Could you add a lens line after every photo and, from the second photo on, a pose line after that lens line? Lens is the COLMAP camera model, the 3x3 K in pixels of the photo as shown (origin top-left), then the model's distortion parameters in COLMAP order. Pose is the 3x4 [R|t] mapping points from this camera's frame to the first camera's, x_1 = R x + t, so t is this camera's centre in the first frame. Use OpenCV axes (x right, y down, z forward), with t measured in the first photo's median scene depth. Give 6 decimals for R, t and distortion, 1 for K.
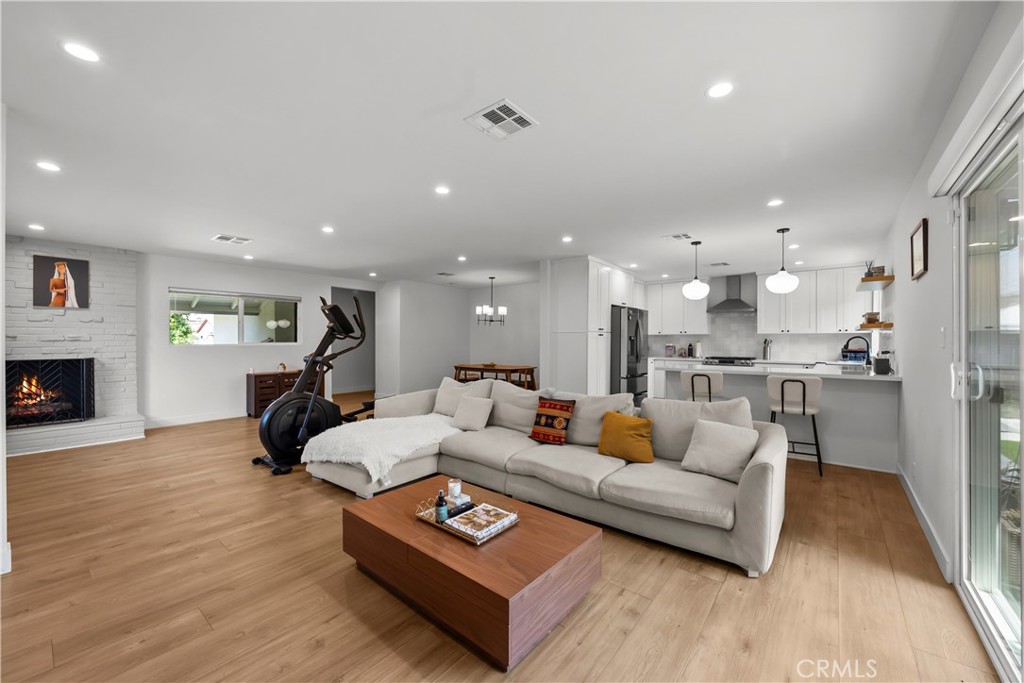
lens RADIAL K [[403.5, 0, 509.5], [0, 403.5, 344.4], [0, 0, 1]] dist [-0.000593, -0.000270]
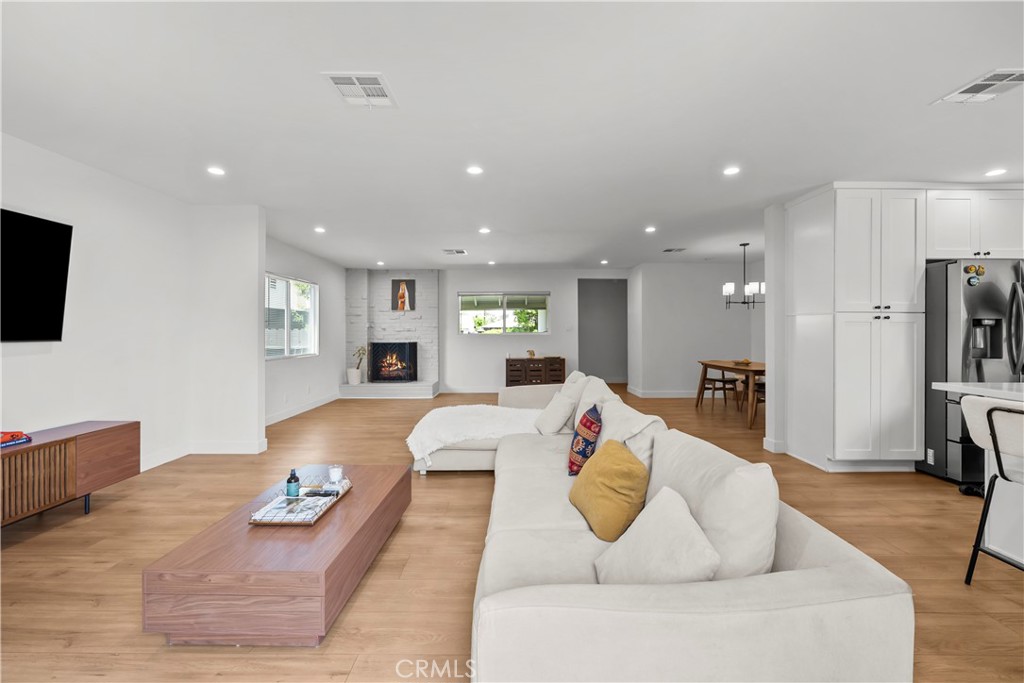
lens RADIAL K [[412.1, 0, 514.6], [0, 412.1, 329.9], [0, 0, 1]] dist [0.000110, -0.000259]
pose [[0.623868, -0.006186, -0.781505, 0.423297], [-0.004197, 0.999928, -0.011266, 0.002059], [0.781518, 0.010308, 0.623797, 0.311775]]
